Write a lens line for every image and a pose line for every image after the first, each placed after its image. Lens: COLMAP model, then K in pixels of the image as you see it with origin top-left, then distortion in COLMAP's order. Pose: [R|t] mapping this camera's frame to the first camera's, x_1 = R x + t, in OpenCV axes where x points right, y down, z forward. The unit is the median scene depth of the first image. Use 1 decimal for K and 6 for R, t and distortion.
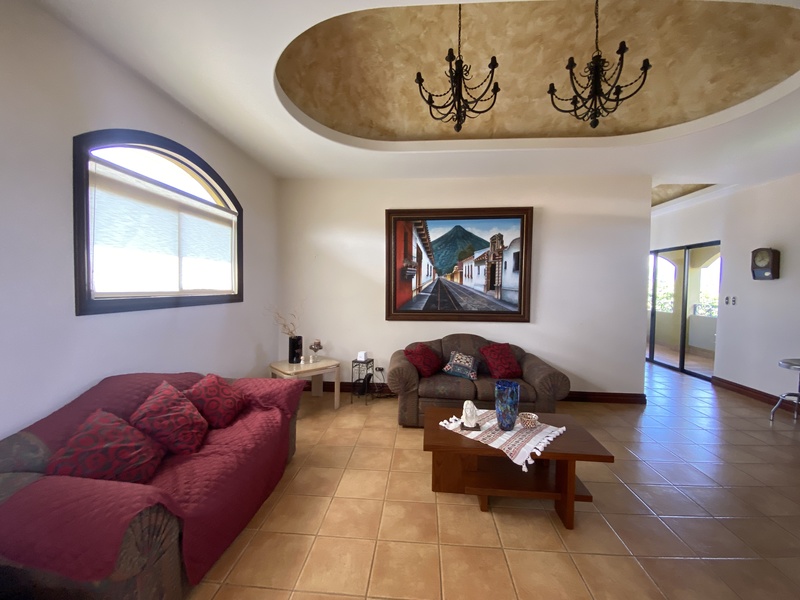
lens RADIAL K [[327.7, 0, 398.0], [0, 327.7, 297.5], [0, 0, 1]] dist [0.033285, -0.027154]
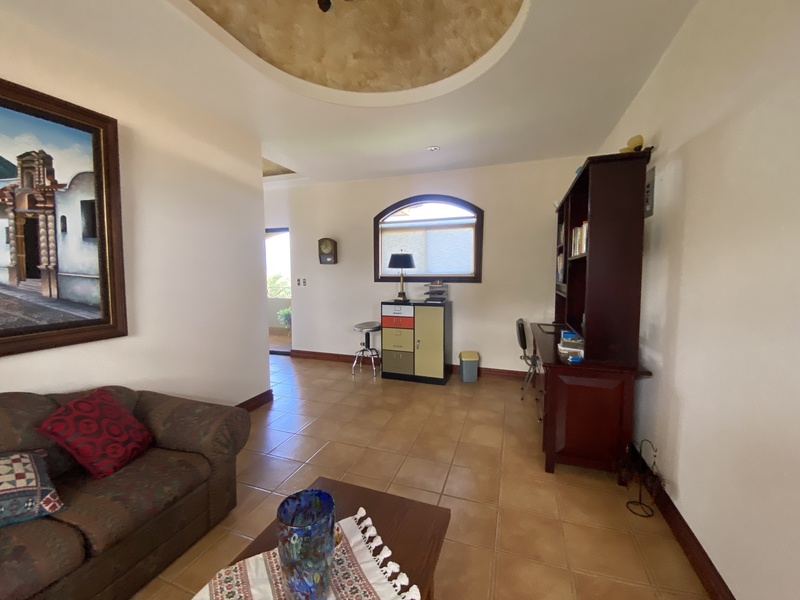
lens RADIAL K [[325.5, 0, 400.0], [0, 325.5, 300.0], [0, 0, 1]] dist [-0.000066, -0.013560]
pose [[0.253828, -0.089951, 0.963058, 0.001780], [0.039055, 0.995808, 0.082717, -0.010164], [-0.966461, 0.016617, 0.256277, 0.425371]]
